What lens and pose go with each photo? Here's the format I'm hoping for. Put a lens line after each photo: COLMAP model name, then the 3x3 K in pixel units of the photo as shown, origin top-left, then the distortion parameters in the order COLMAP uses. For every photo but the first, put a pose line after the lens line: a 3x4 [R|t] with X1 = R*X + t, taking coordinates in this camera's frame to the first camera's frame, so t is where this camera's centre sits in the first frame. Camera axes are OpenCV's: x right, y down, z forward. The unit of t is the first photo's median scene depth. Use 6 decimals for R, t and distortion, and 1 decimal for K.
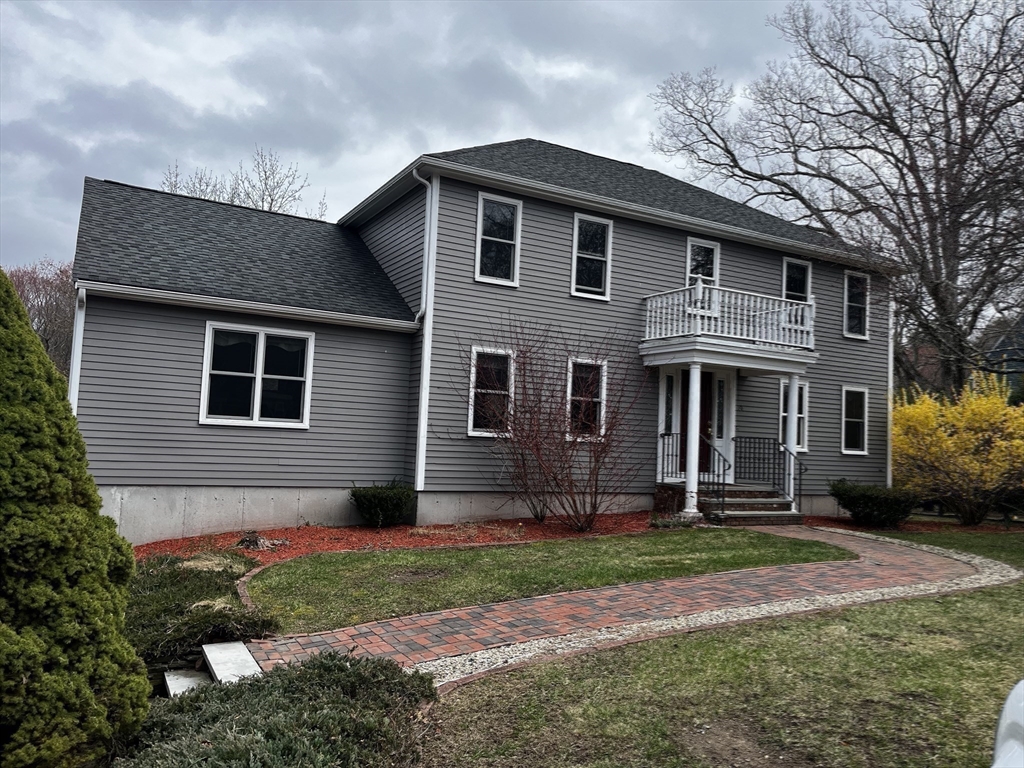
lens RADIAL K [[799.1, 0, 512.0], [0, 799.1, 384.0], [0, 0, 1]] dist [-0.005996, -0.007963]
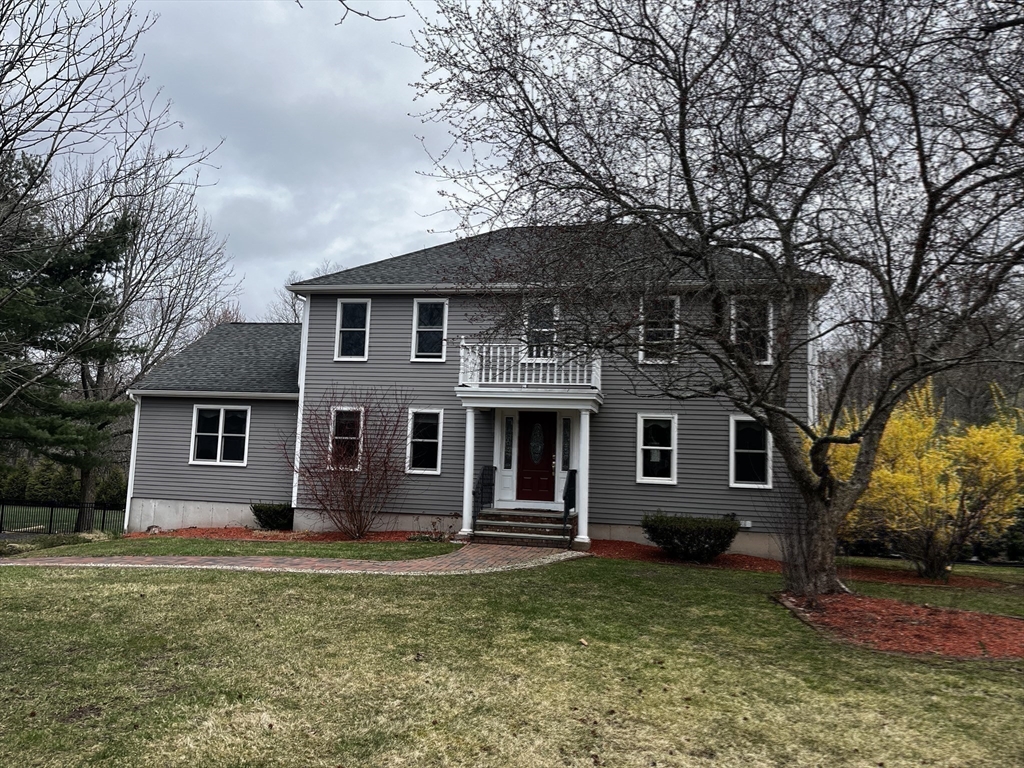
lens RADIAL K [[799.1, 0, 512.0], [0, 799.1, 384.0], [0, 0, 1]] dist [-0.005996, -0.007963]
pose [[0.744288, -0.092575, -0.661412, 1.178389], [0.037767, 0.994596, -0.096710, 0.064567], [0.666791, 0.047001, 0.743762, 0.157328]]
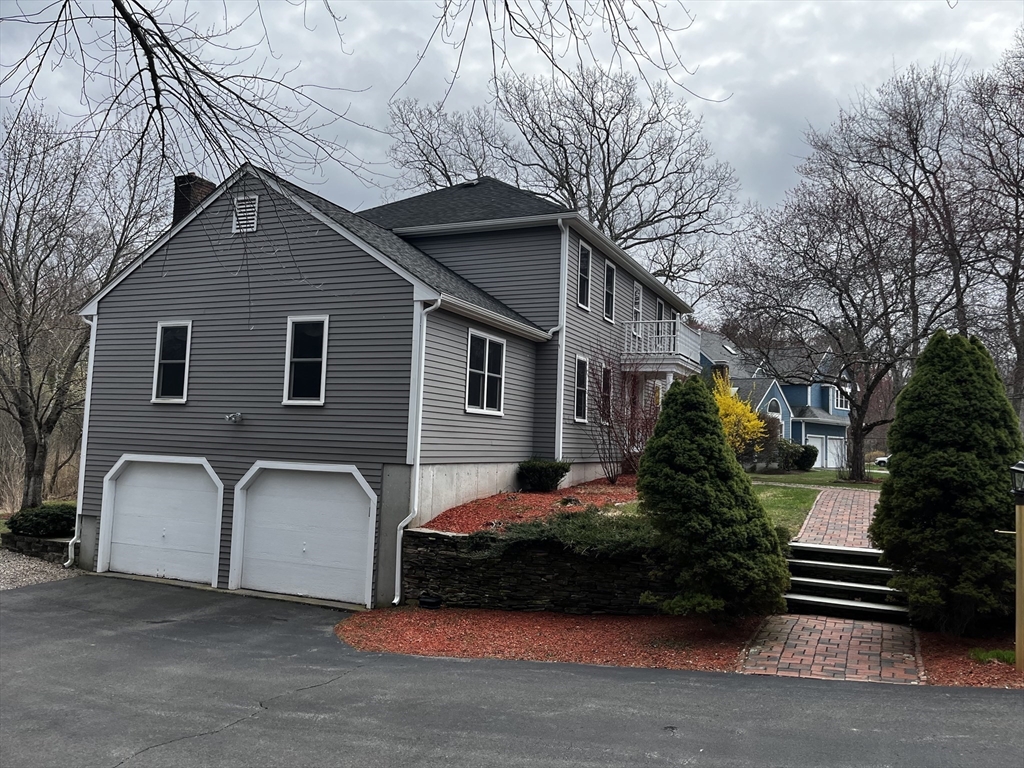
lens RADIAL K [[799.1, 0, 512.0], [0, 799.1, 384.0], [0, 0, 1]] dist [-0.005996, -0.007963]
pose [[0.797312, 0.032836, 0.602673, -0.977177], [-0.055148, 0.998306, 0.018566, -0.018140], [-0.601042, -0.048040, 0.797772, -0.008716]]
